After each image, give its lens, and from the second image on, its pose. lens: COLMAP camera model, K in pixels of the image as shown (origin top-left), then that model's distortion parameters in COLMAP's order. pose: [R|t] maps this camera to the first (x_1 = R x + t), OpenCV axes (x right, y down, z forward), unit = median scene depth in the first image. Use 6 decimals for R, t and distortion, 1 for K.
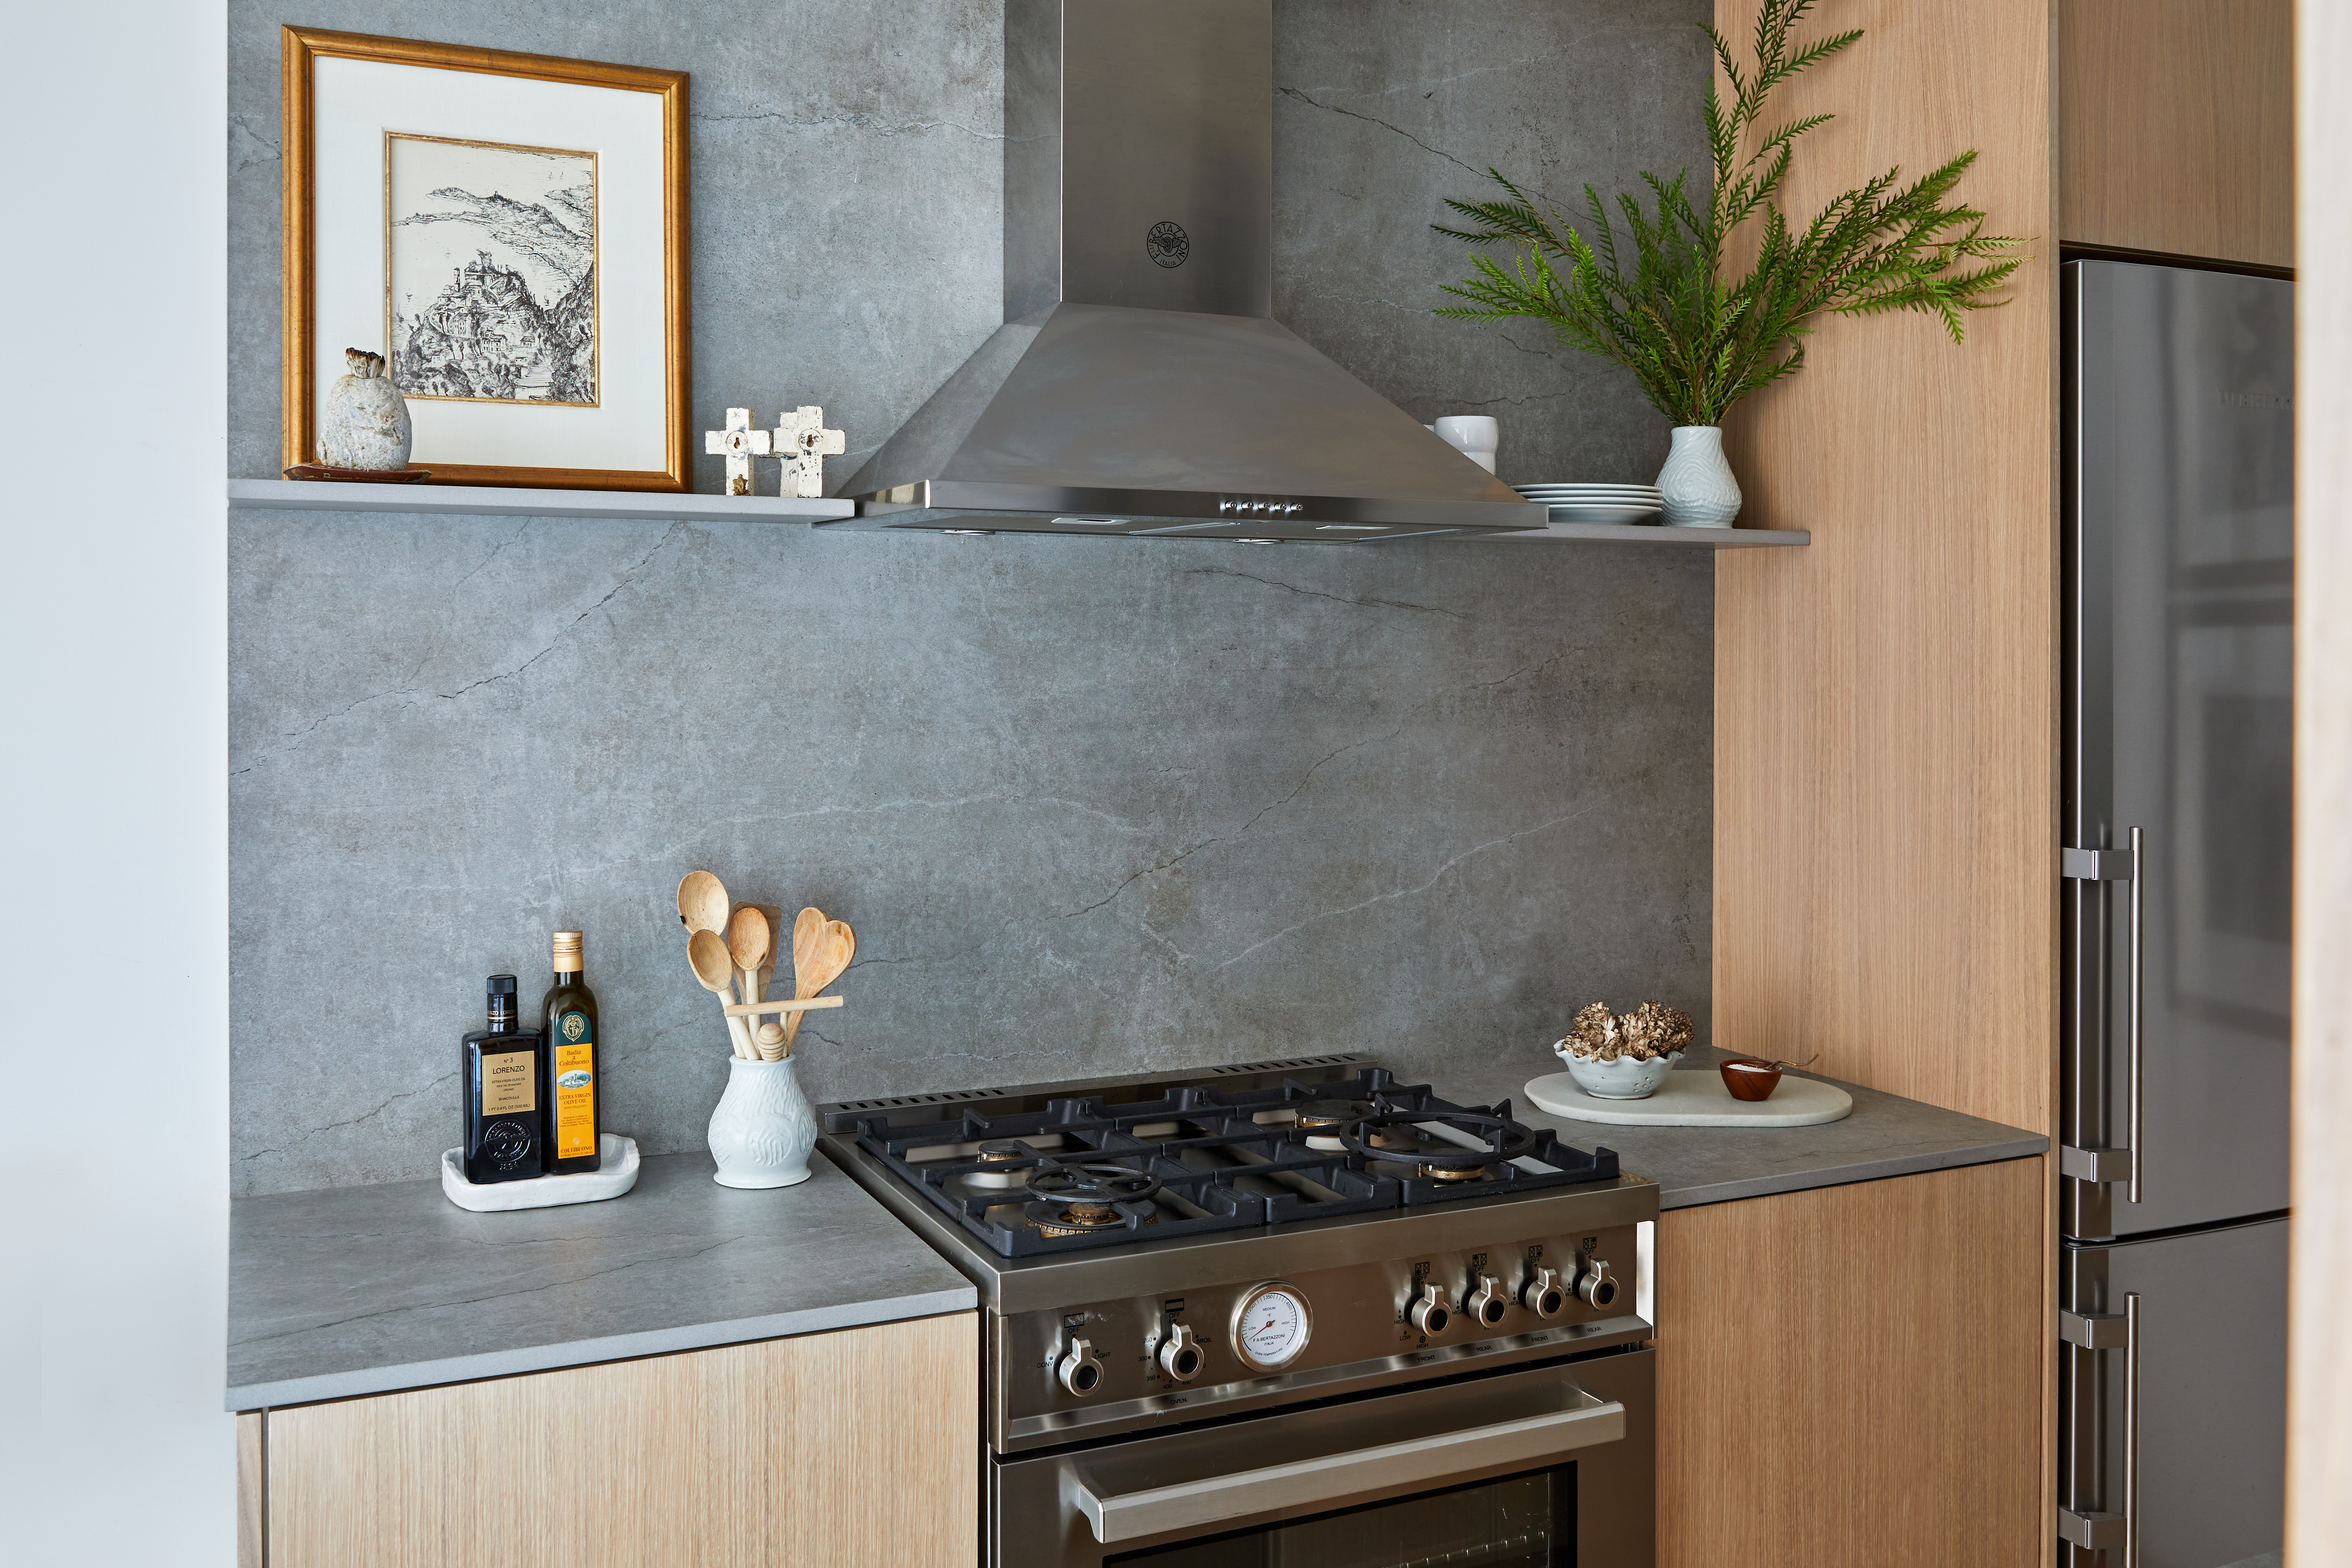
lens RADIAL K [[2032.9, 0, 1175.3], [0, 2032.9, 691.5], [0, 0, 1]] dist [-0.008267, -0.002970]
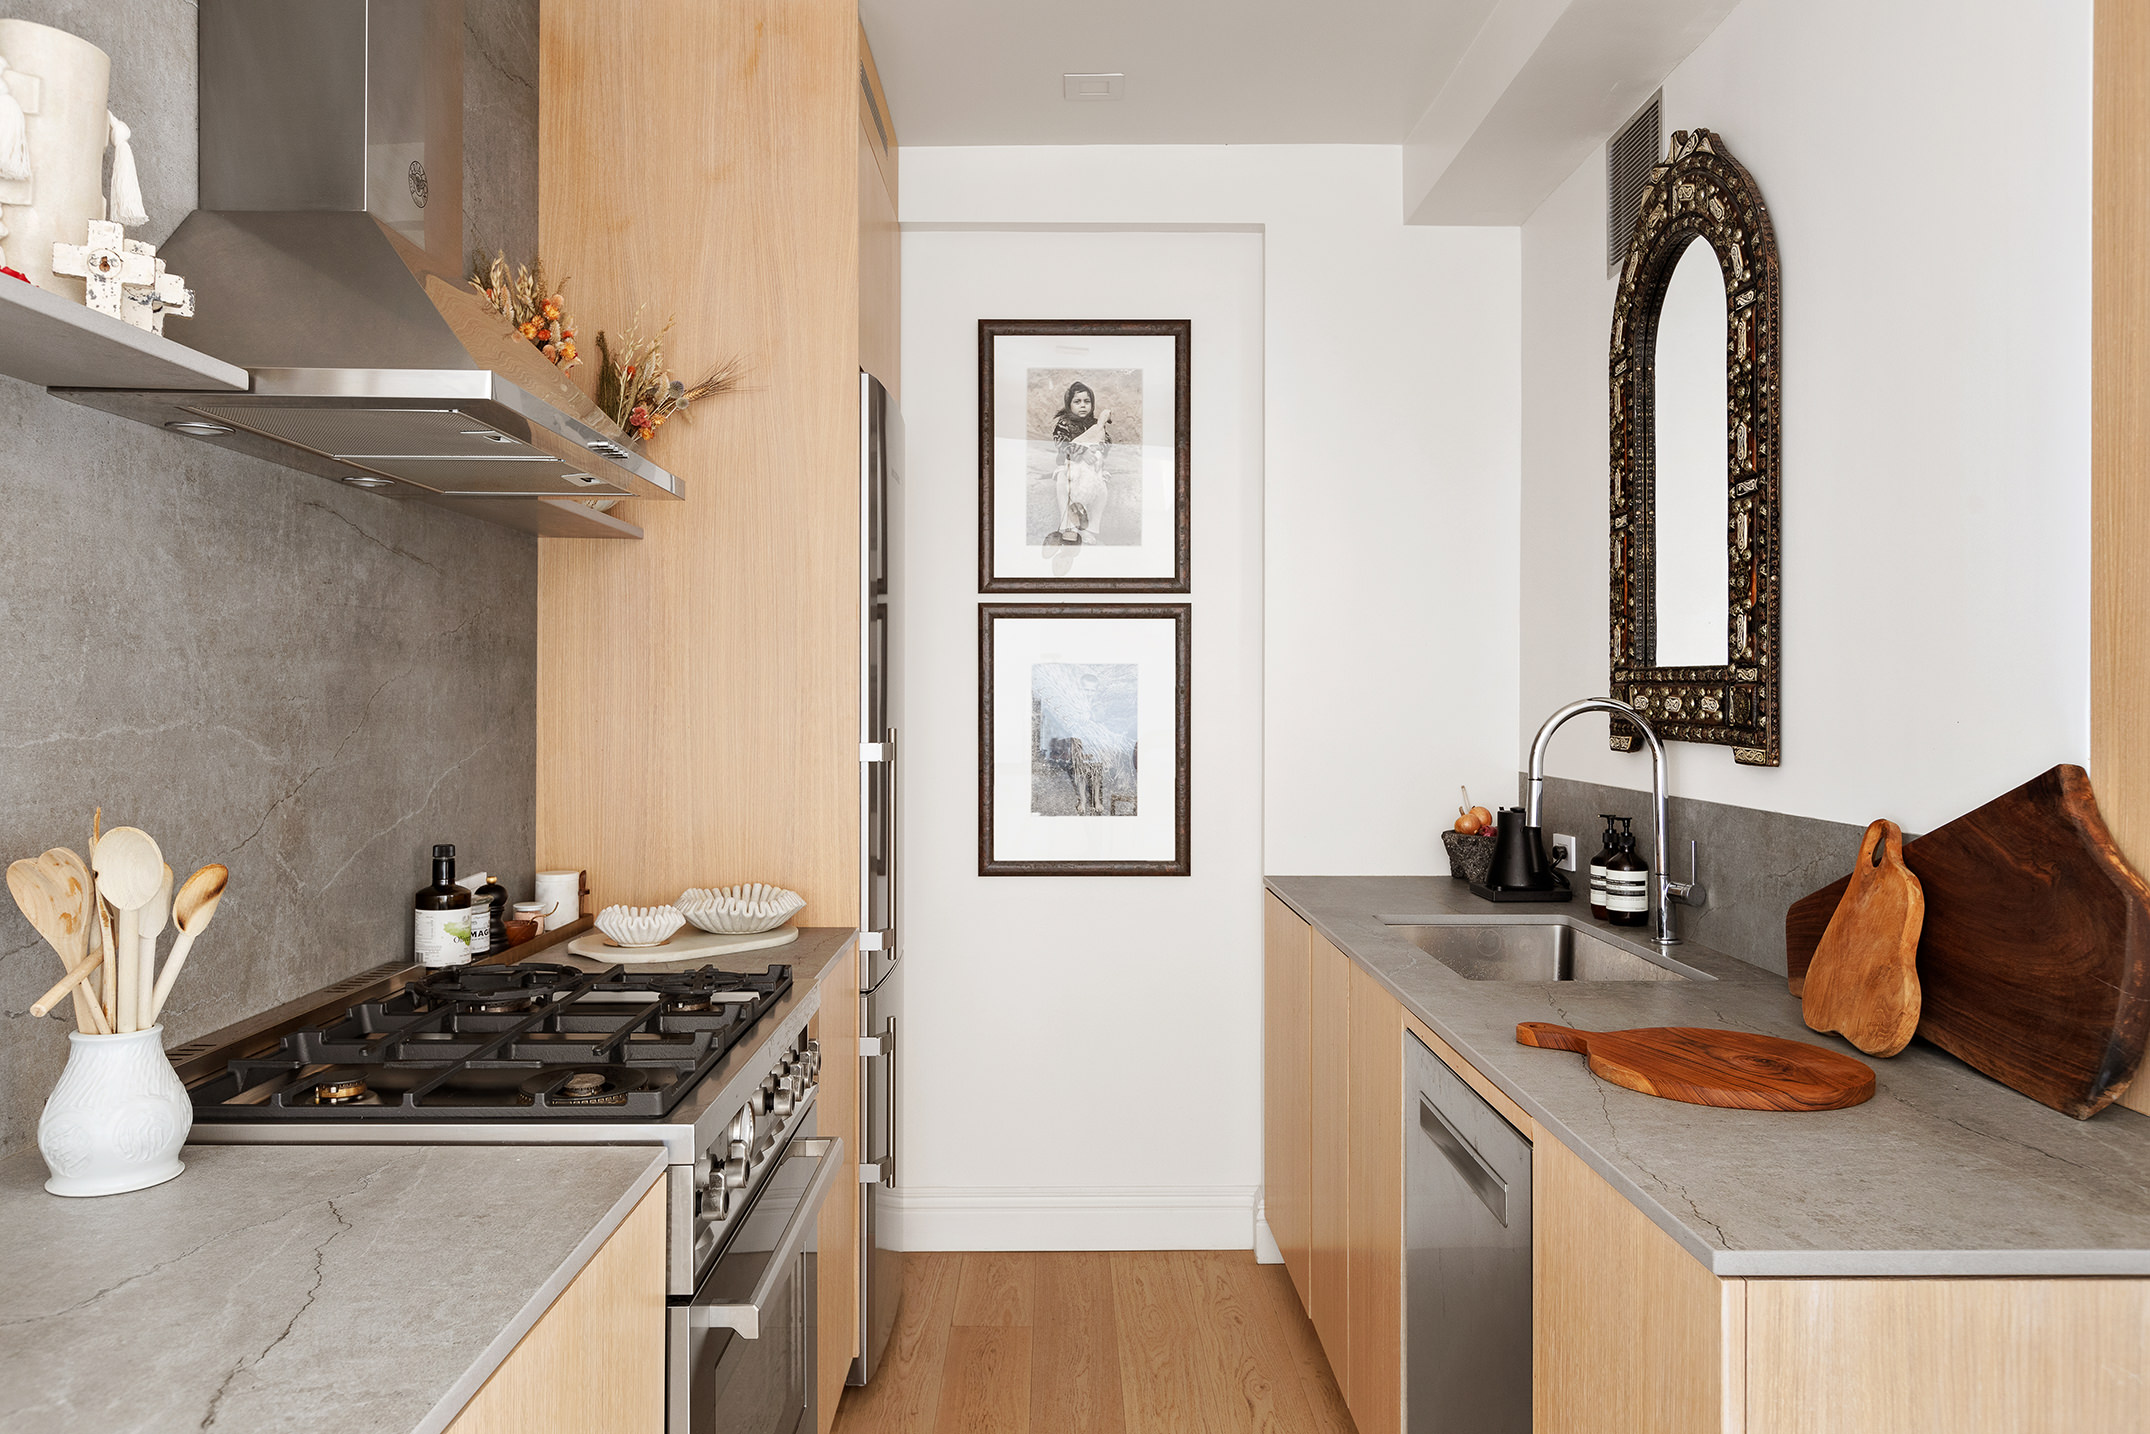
lens RADIAL K [[1488.6, 0, 1075.0], [0, 1488.6, 717.0], [0, 0, 1]] dist [-0.001770, -0.001054]
pose [[0.407287, -0.010992, 0.913234, -0.529306], [0.013909, 0.999886, 0.005832, 0.049841], [-0.913194, 0.010327, 0.407394, 0.359671]]
